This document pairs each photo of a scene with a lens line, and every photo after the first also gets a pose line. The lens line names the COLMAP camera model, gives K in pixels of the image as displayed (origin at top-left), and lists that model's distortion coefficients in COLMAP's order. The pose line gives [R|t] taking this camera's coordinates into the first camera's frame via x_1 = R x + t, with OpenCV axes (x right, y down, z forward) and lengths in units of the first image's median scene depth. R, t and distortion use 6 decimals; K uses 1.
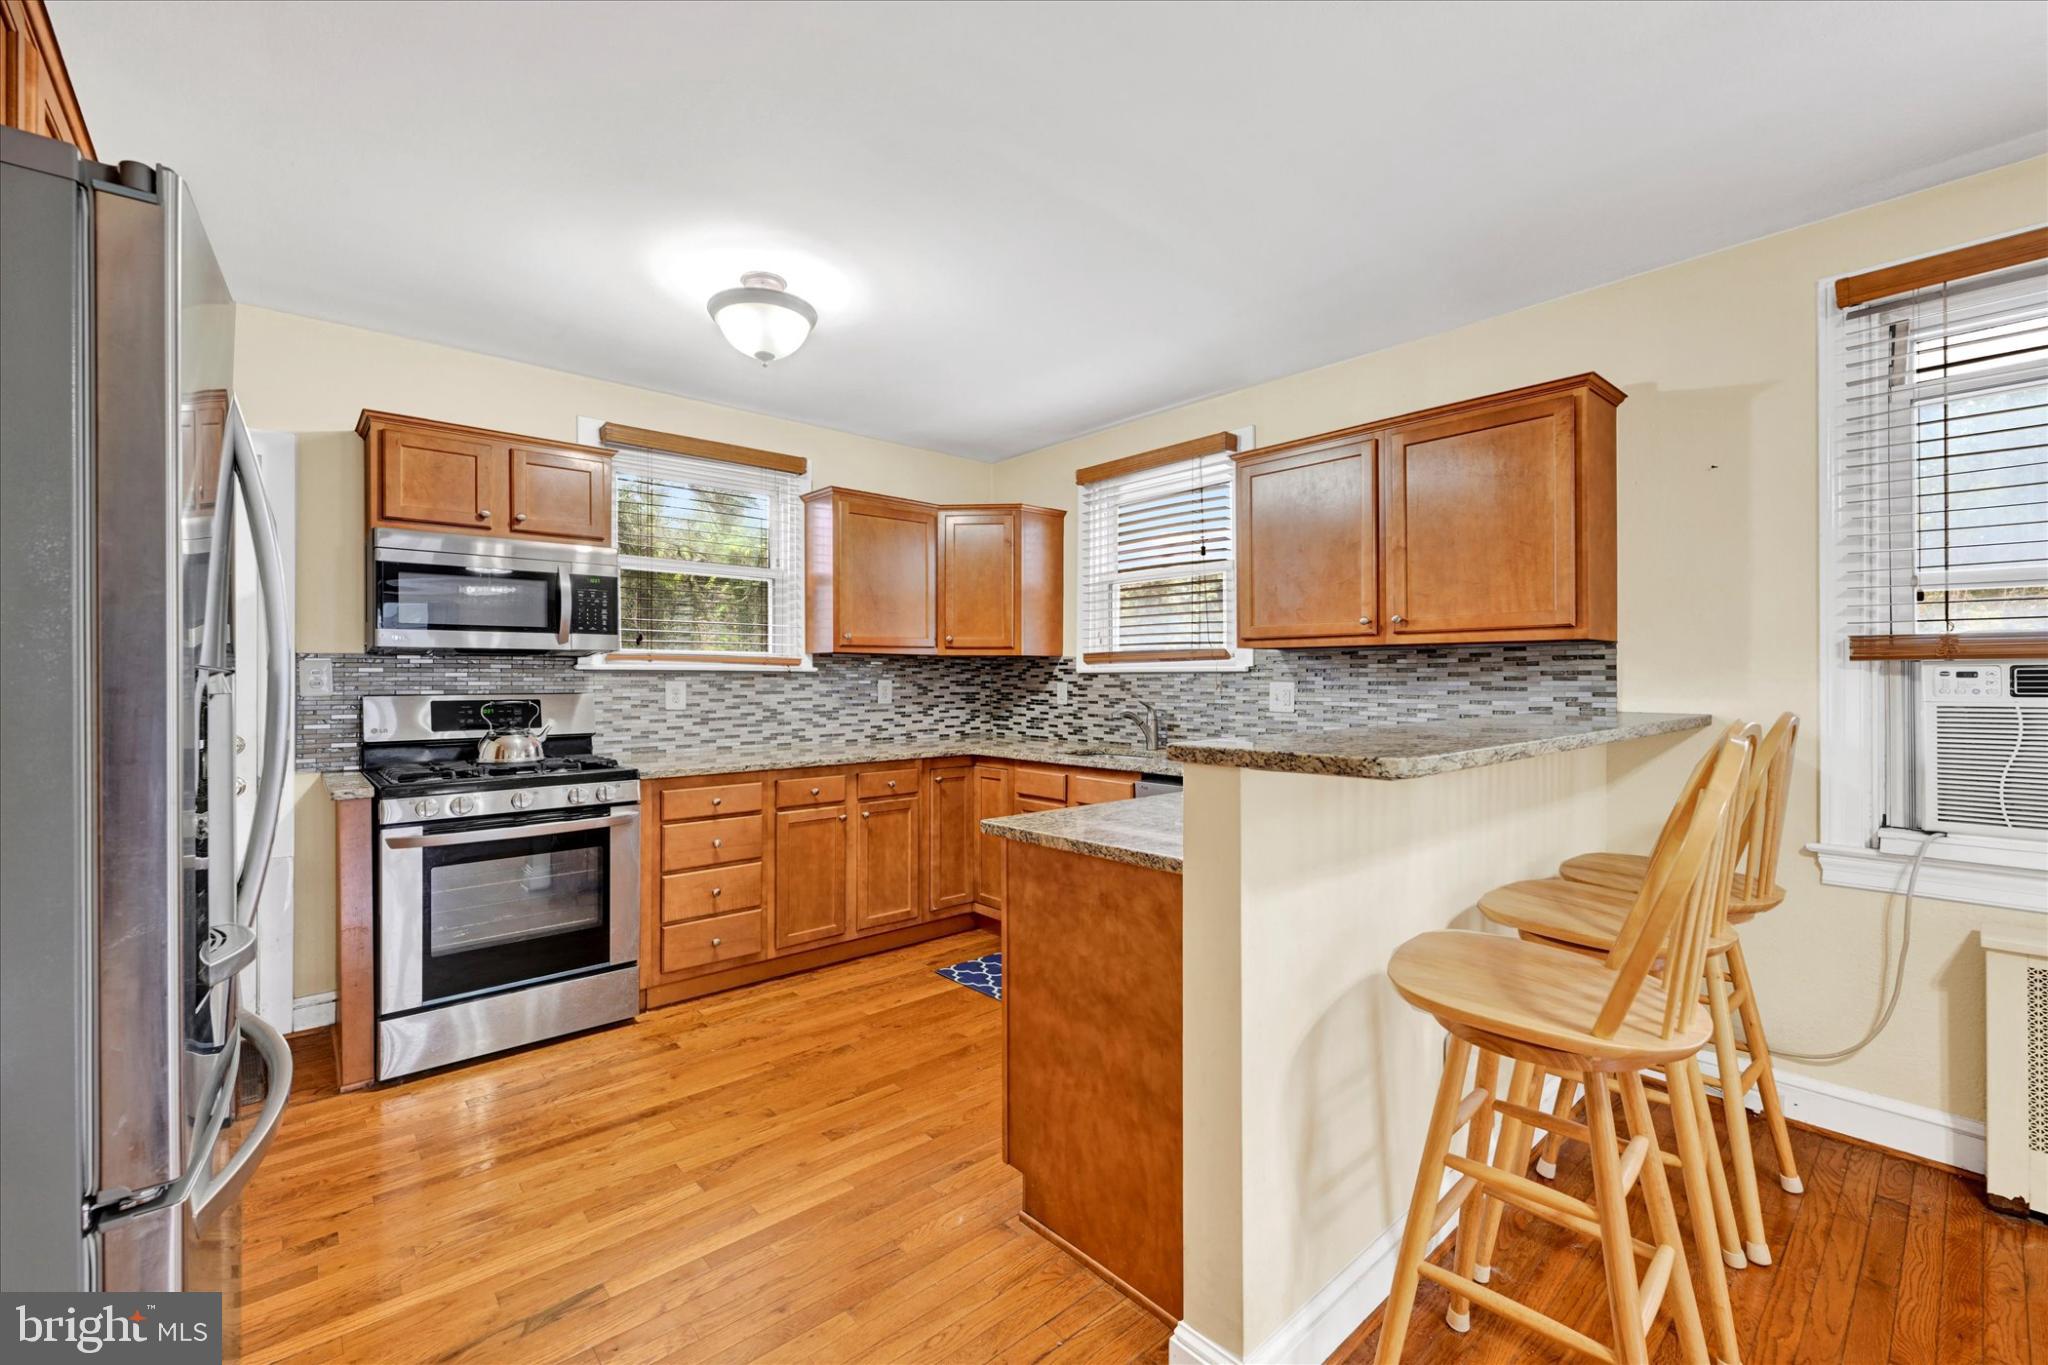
lens RADIAL K [[856.2, 0, 1038.4], [0, 856.2, 687.3], [0, 0, 1]] dist [0.010058, -0.001877]
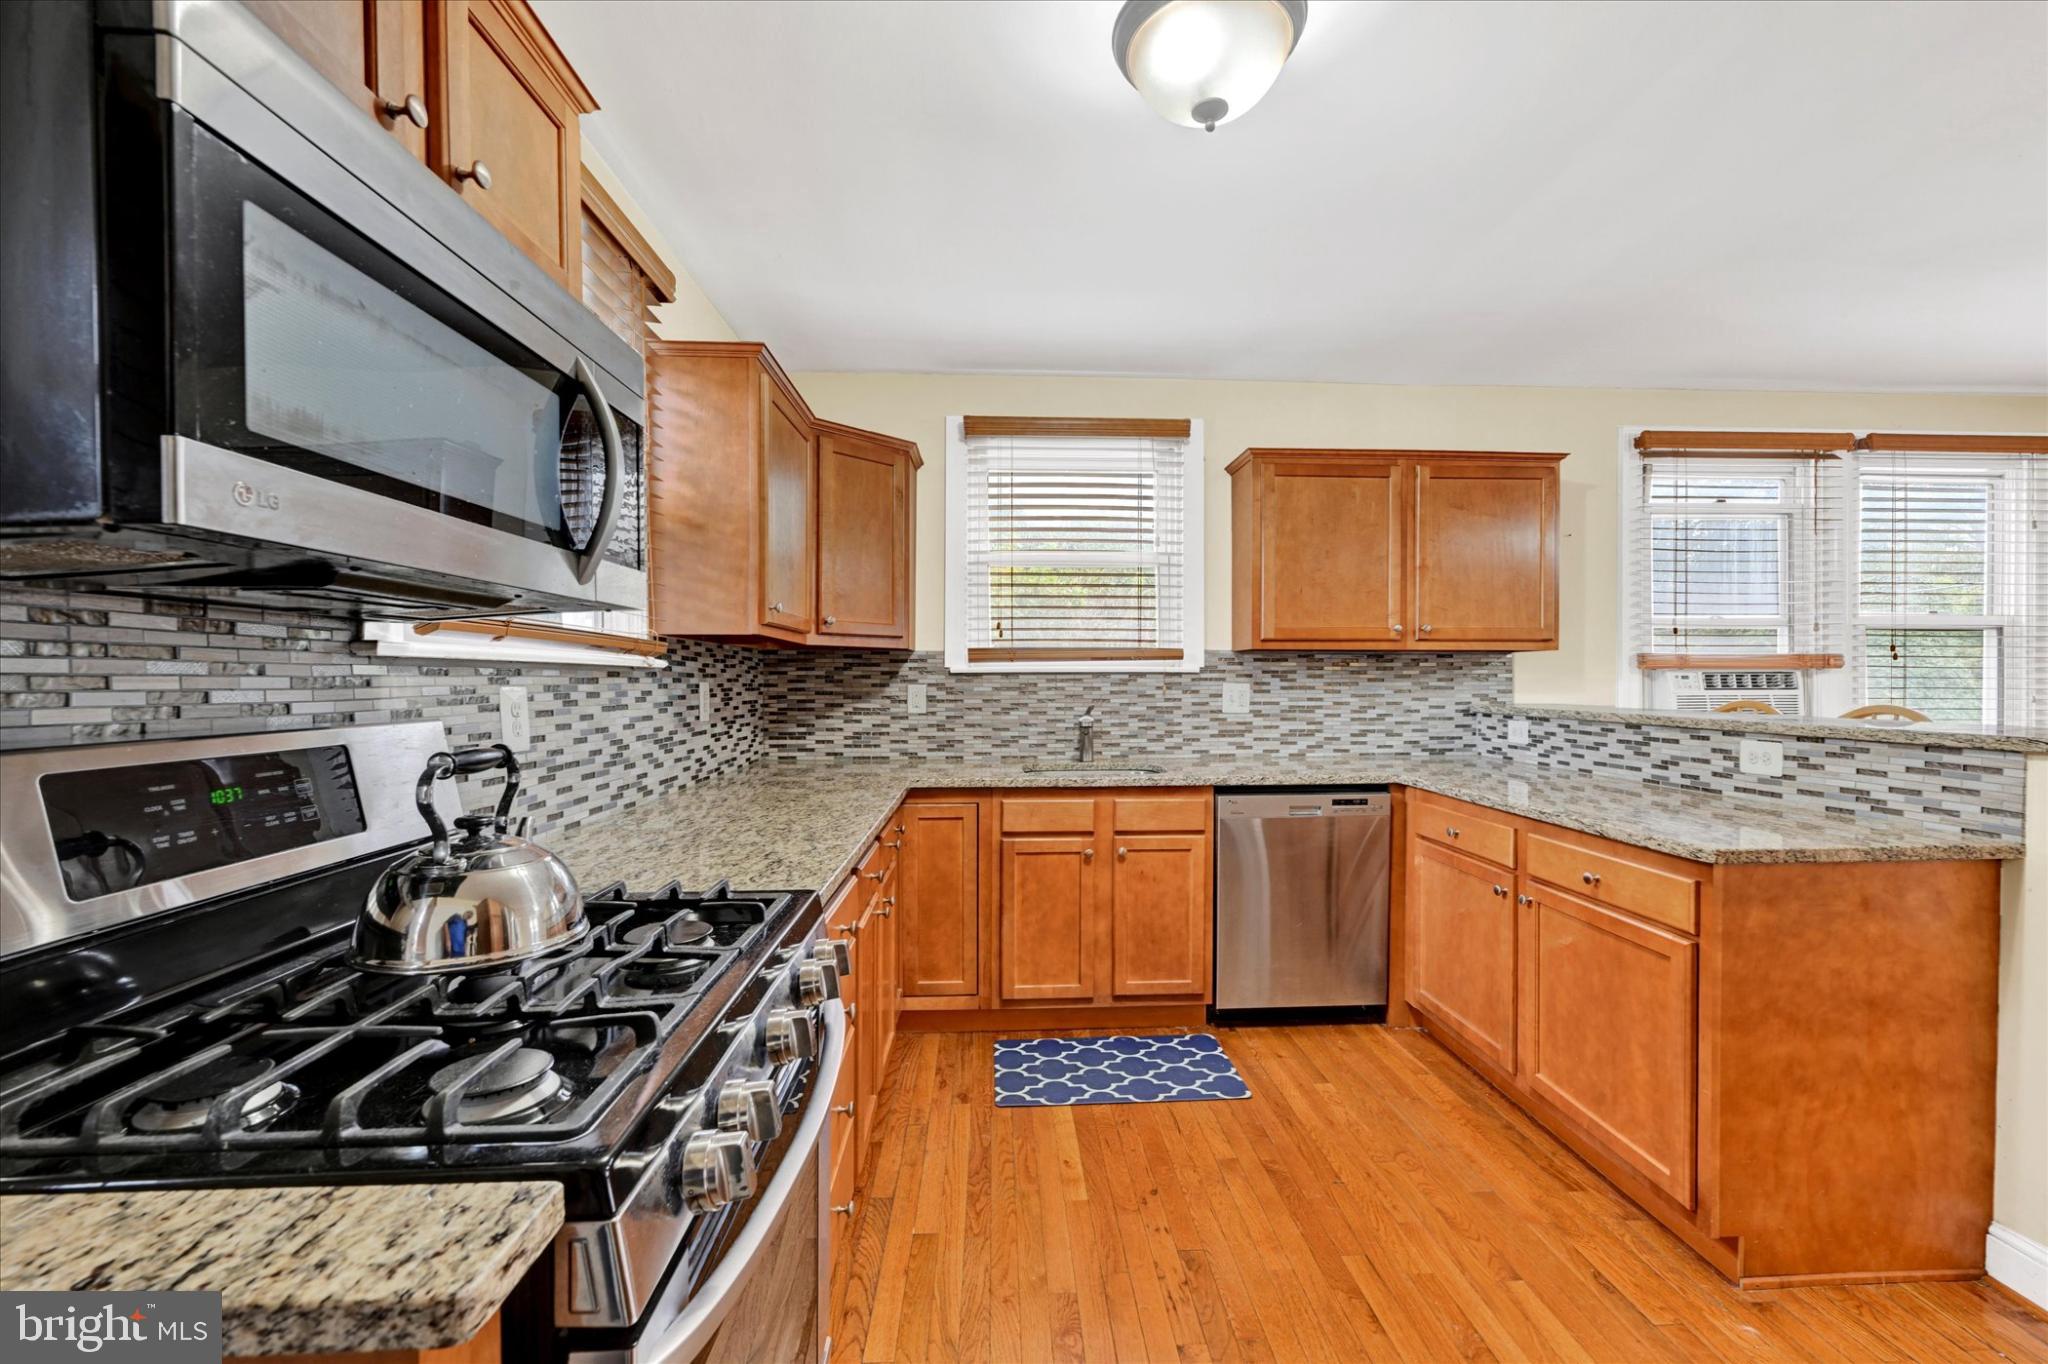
lens RADIAL K [[856.2, 0, 1044.7], [0, 856.2, 684.9], [0, 0, 1]] dist [0.010058, -0.001877]
pose [[0.627428, -0.006011, 0.778651, -0.587637], [0.007554, 0.999970, 0.001633, -0.006828], [-0.778638, 0.004857, 0.627455, 0.502355]]
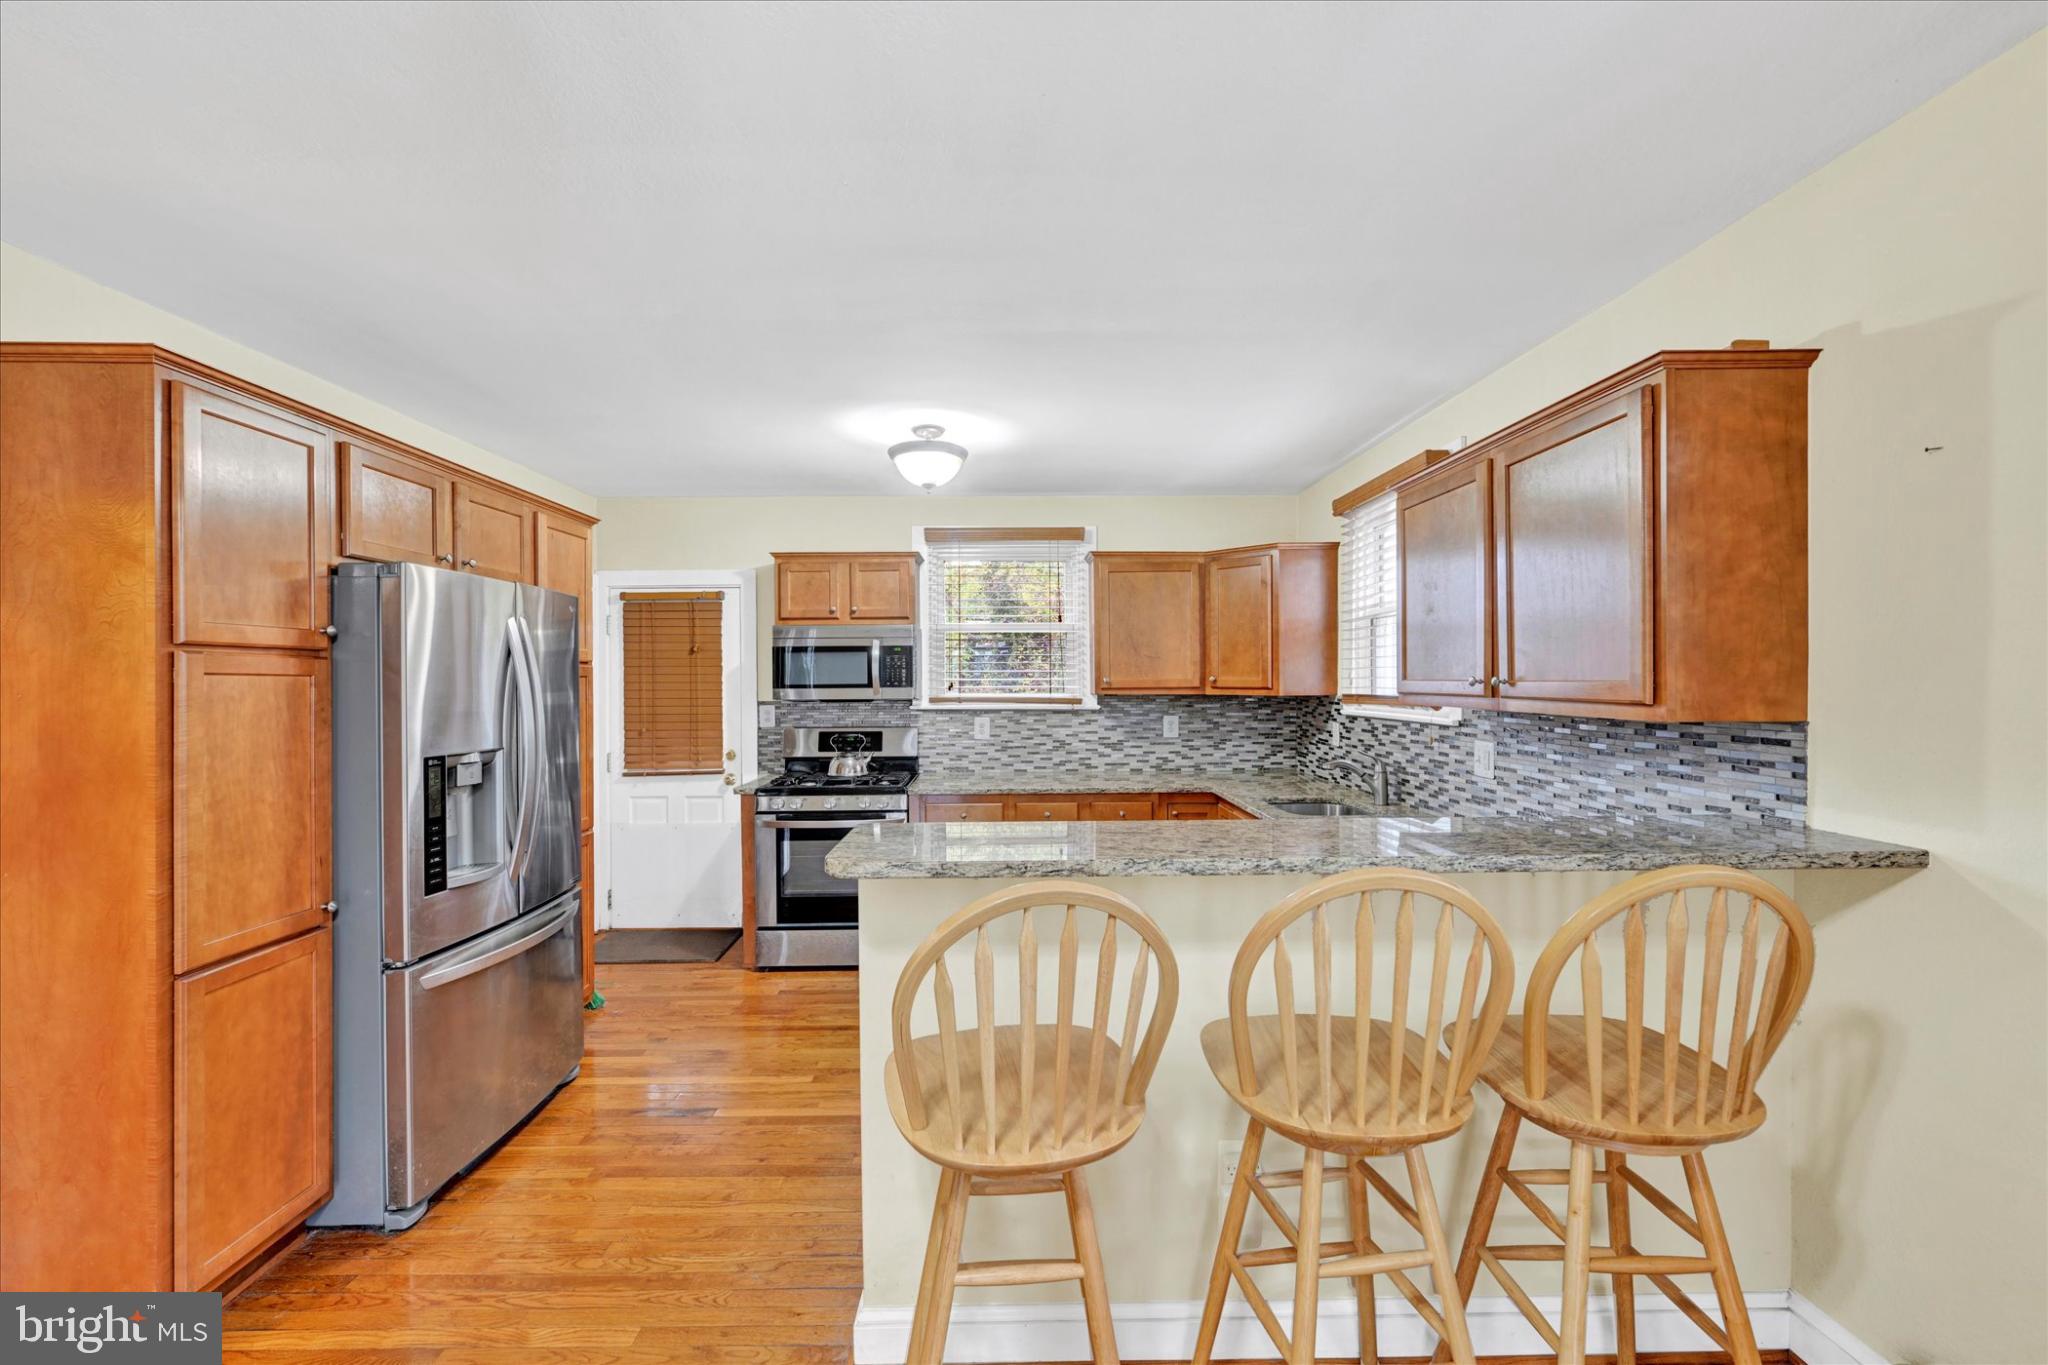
lens RADIAL K [[856.2, 0, 1010.3], [0, 856.2, 695.3], [0, 0, 1]] dist [0.010058, -0.001877]
pose [[0.747860, 0.009872, -0.663783, 0.453914], [-0.001078, 0.999906, 0.013657, -0.056964], [0.663855, -0.009498, 0.747801, 0.065539]]
